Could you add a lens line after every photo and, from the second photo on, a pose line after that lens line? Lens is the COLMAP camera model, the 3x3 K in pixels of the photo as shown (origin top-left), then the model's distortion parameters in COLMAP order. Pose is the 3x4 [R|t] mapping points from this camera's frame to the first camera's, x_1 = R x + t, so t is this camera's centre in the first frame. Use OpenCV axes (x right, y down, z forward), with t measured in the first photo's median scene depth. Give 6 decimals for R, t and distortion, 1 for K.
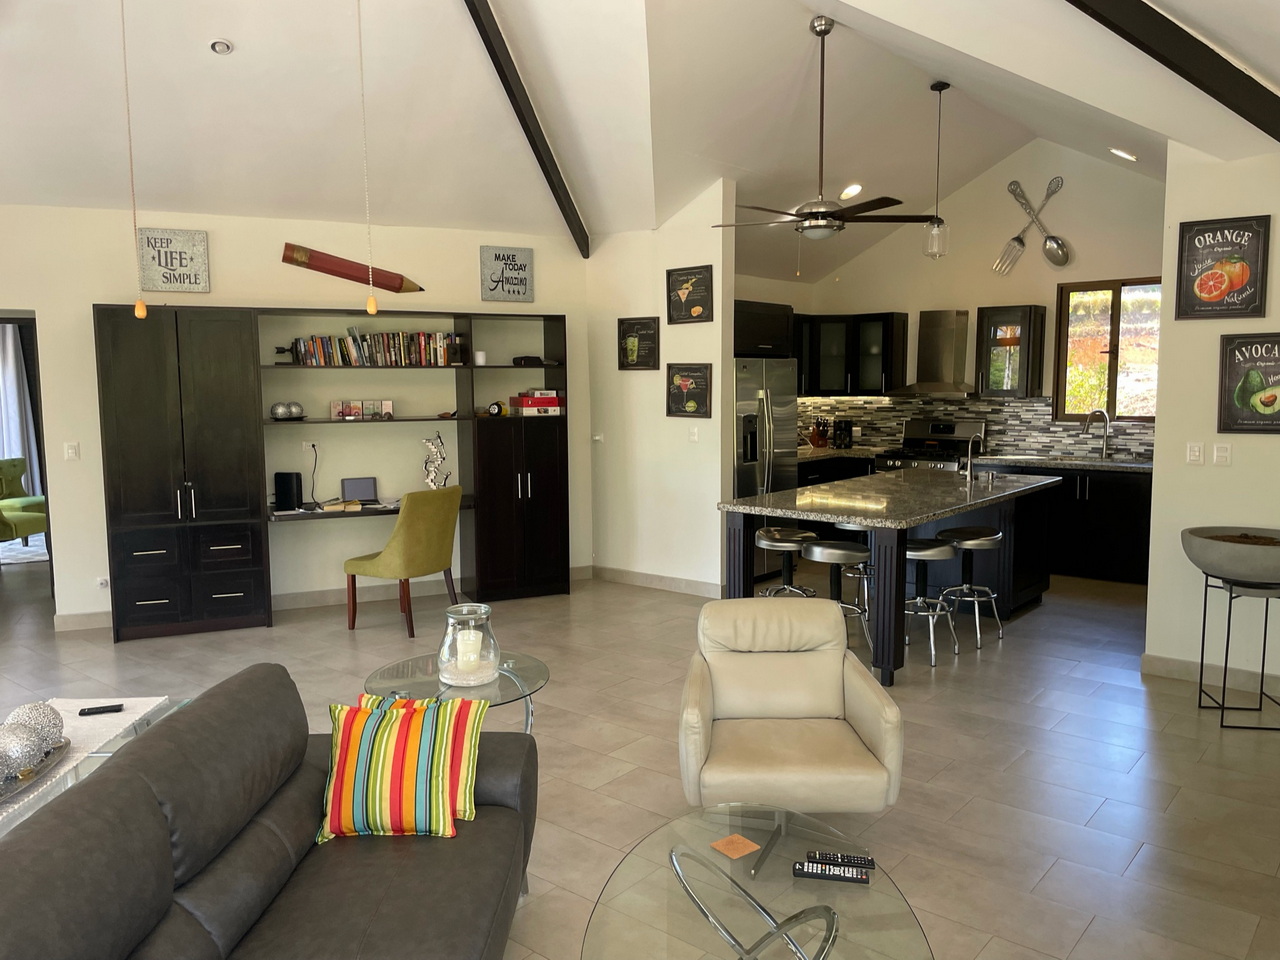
lens RADIAL K [[951.2, 0, 634.7], [0, 951.2, 486.4], [0, 0, 1]] dist [0.050947, -0.062329]
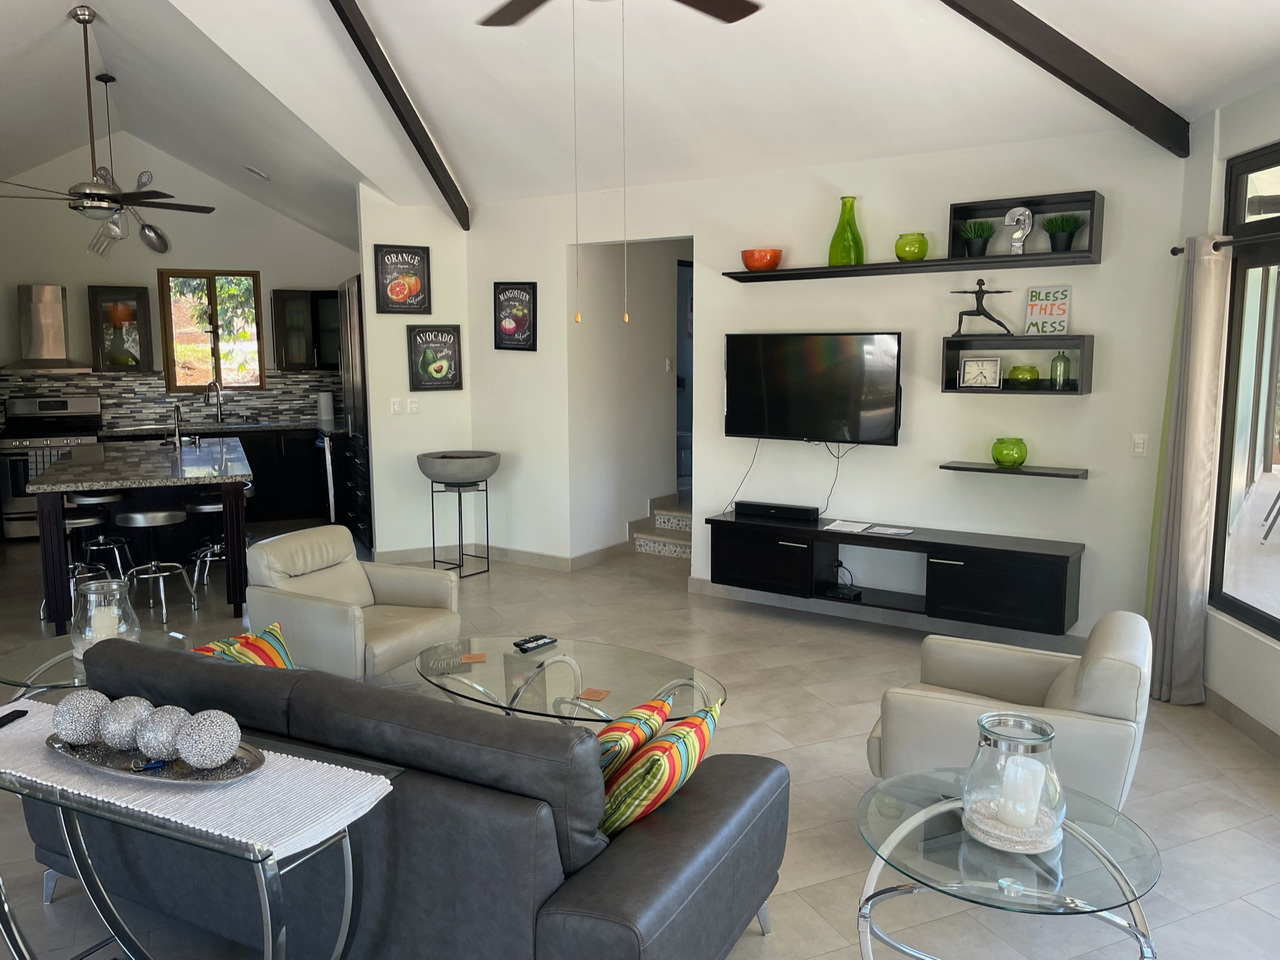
lens RADIAL K [[951.2, 0, 633.6], [0, 951.2, 481.3], [0, 0, 1]] dist [0.050947, -0.062329]
pose [[0.460671, -0.120344, 0.879375, -0.369936], [0.102973, 0.991322, 0.081720, -0.002266], [-0.881578, 0.052906, 0.469065, 0.011080]]
